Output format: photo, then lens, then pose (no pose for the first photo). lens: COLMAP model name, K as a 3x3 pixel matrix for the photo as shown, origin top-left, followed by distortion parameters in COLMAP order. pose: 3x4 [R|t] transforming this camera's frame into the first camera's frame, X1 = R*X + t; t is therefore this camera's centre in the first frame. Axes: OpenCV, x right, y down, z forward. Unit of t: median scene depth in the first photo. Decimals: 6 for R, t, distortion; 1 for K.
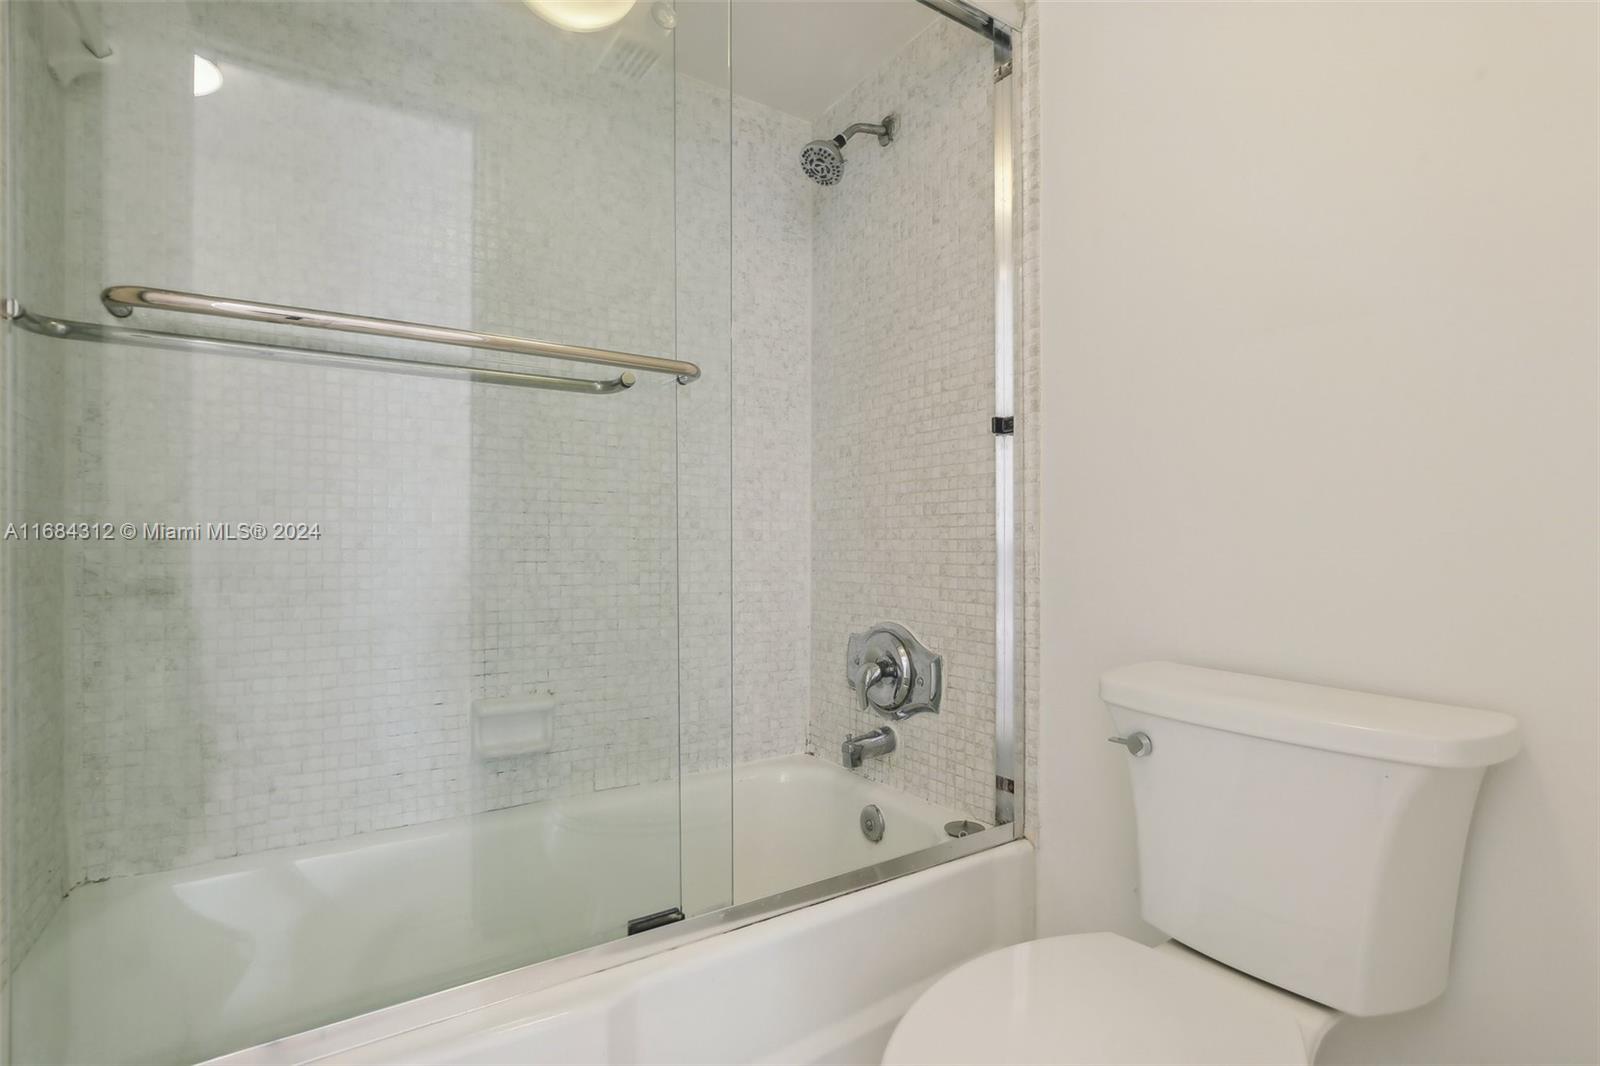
lens RADIAL K [[754.0, 0, 794.1], [0, 754.0, 543.3], [0, 0, 1]] dist [-0.019091, 0.006030]
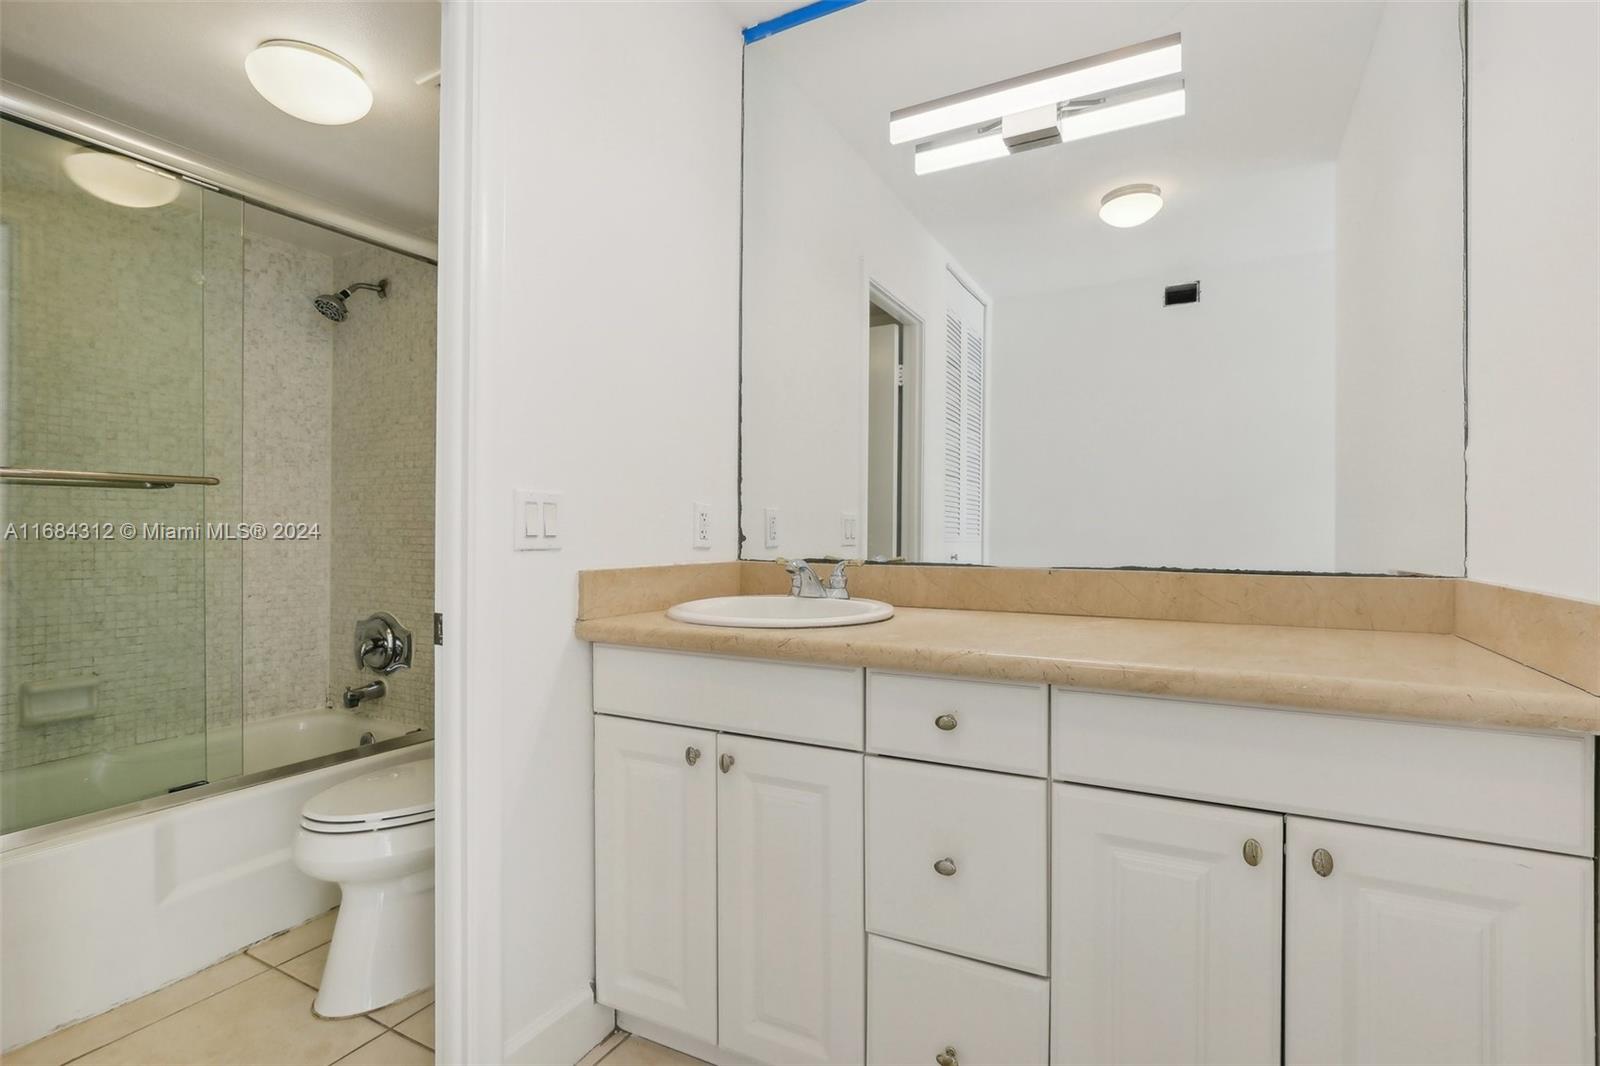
lens RADIAL K [[754.0, 0, 794.7], [0, 754.0, 535.0], [0, 0, 1]] dist [-0.019091, 0.006030]
pose [[0.883538, 0.005122, 0.468331, 0.155441], [-0.010529, 0.999905, 0.008927, -0.075355], [-0.468241, -0.012818, 0.883508, -0.746427]]
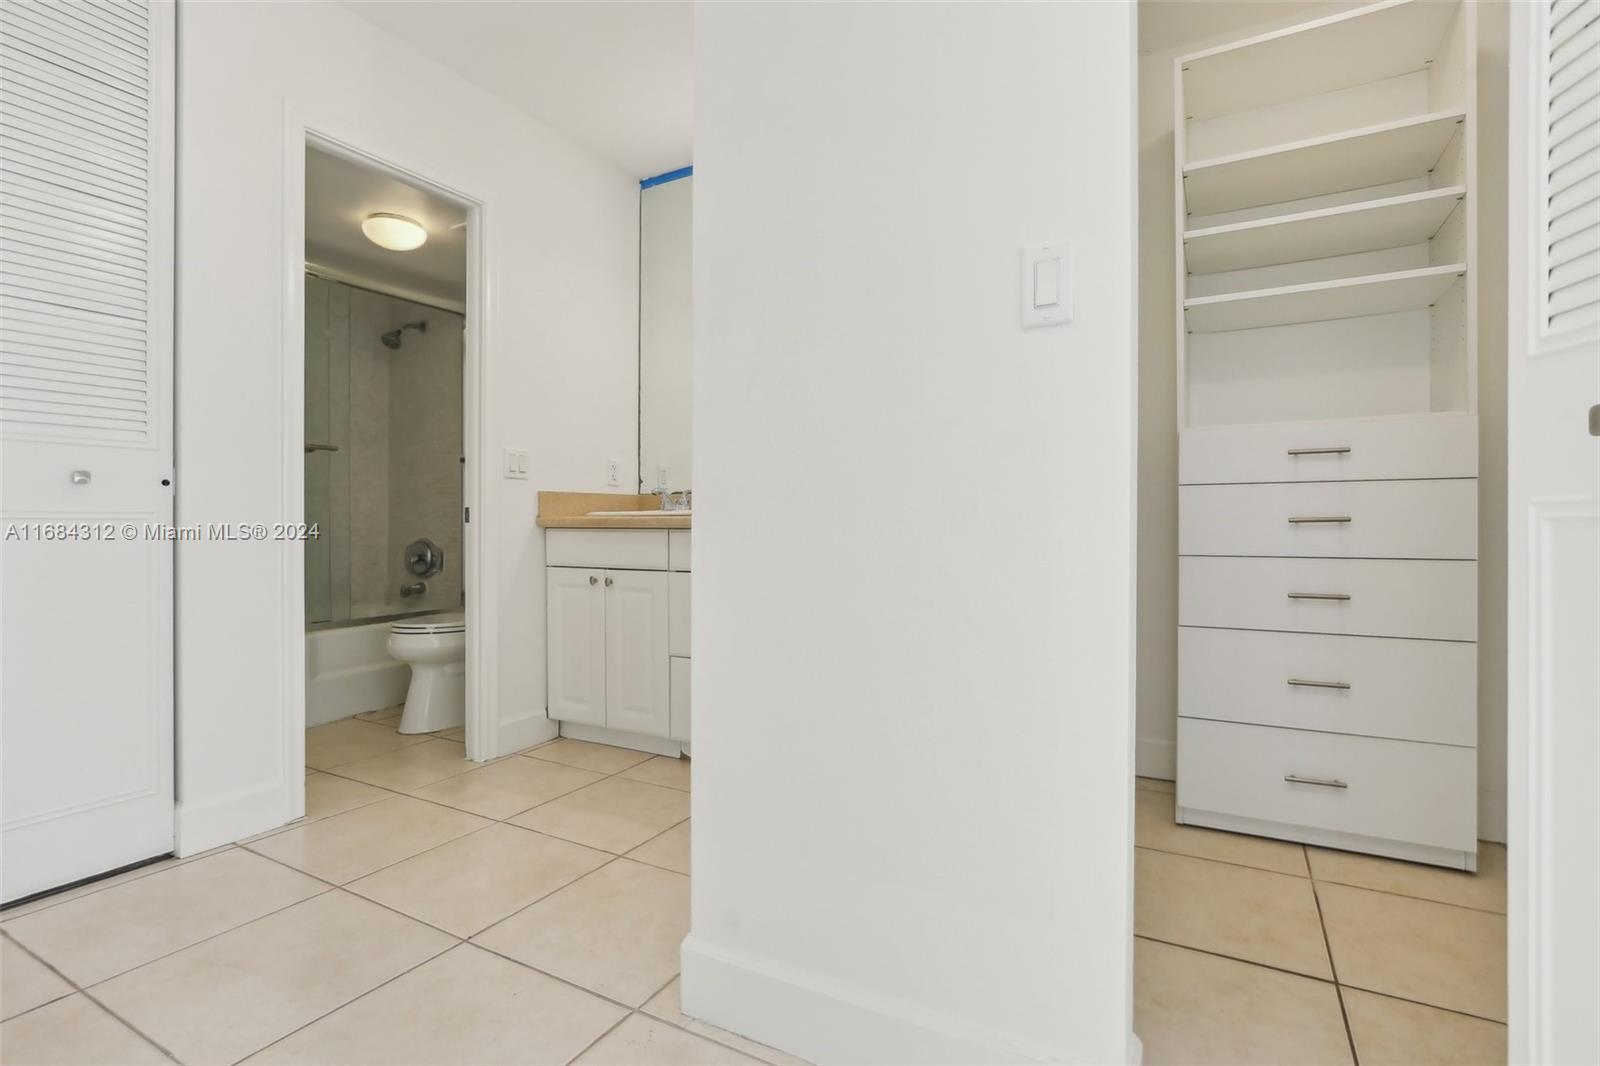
lens RADIAL K [[754.0, 0, 793.9], [0, 754.0, 523.7], [0, 0, 1]] dist [-0.019091, 0.006030]
pose [[0.887518, 0.001294, 0.460772, 0.074790], [-0.006635, 0.999928, 0.009973, 0.030039], [-0.460726, -0.011909, 0.887463, -1.626065]]
